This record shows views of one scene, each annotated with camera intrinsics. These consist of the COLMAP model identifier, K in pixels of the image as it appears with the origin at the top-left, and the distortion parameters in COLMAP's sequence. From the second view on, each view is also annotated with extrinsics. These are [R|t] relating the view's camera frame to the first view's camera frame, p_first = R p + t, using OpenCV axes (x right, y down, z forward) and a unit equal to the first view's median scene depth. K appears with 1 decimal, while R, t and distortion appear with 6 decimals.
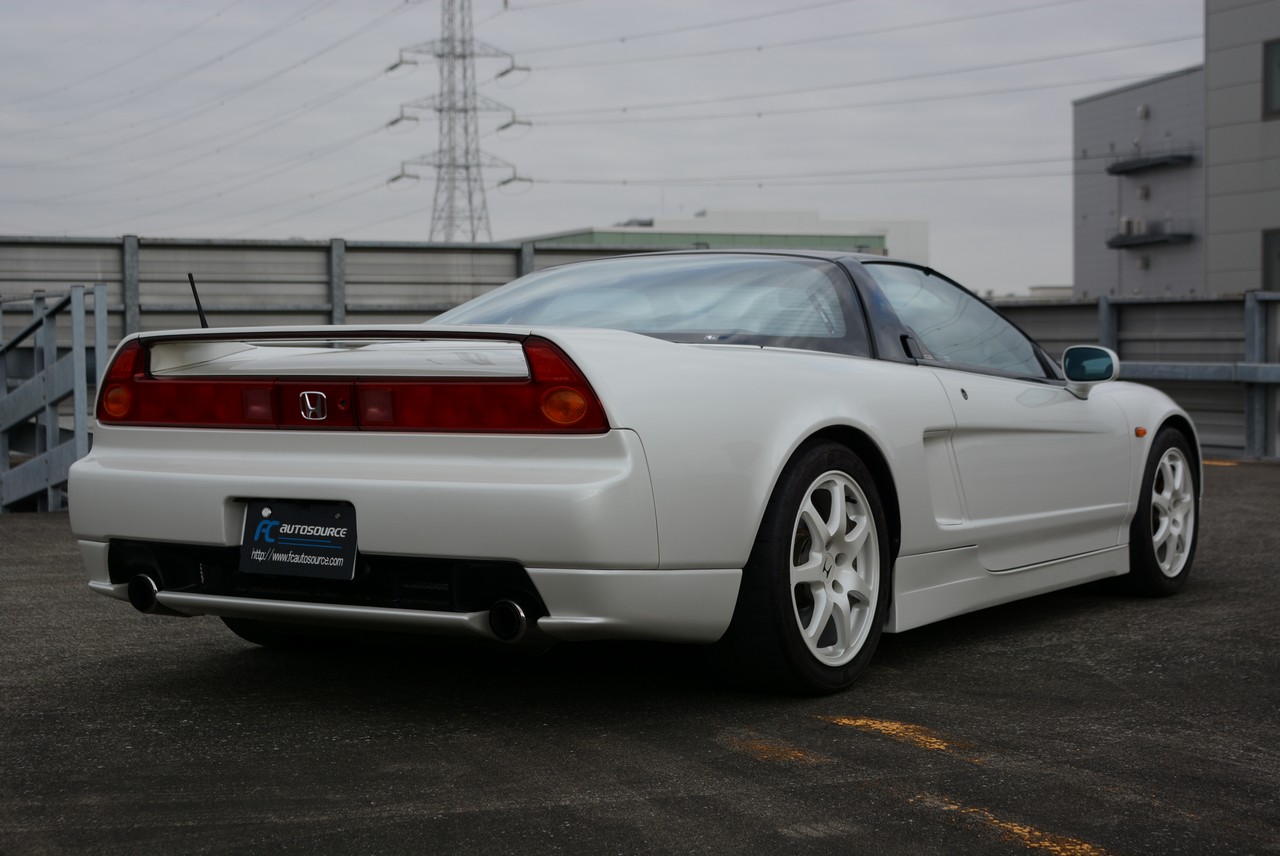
lens RADIAL K [[2070.6, 0, 640.0], [0, 2070.6, 428.0], [0, 0, 1]] dist [0.006902, 0.008426]
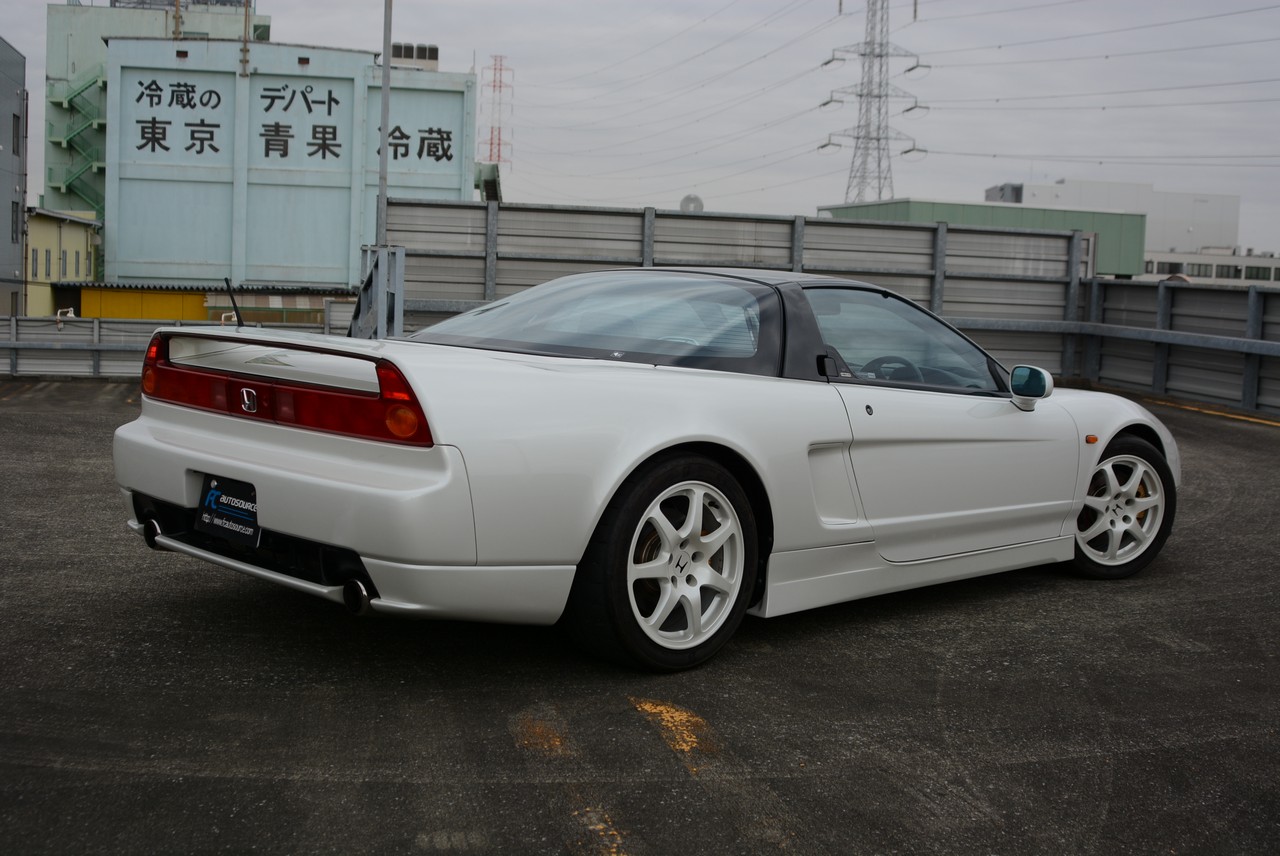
lens RADIAL K [[1550.5, 0, 640.1], [0, 1550.5, 446.6], [0, 0, 1]] dist [-0.153155, 0.010758]
pose [[0.972341, 0.072085, -0.222164, 0.256609], [-0.055637, 0.995286, 0.079433, -0.065162], [0.226842, -0.064875, 0.971768, 0.162367]]
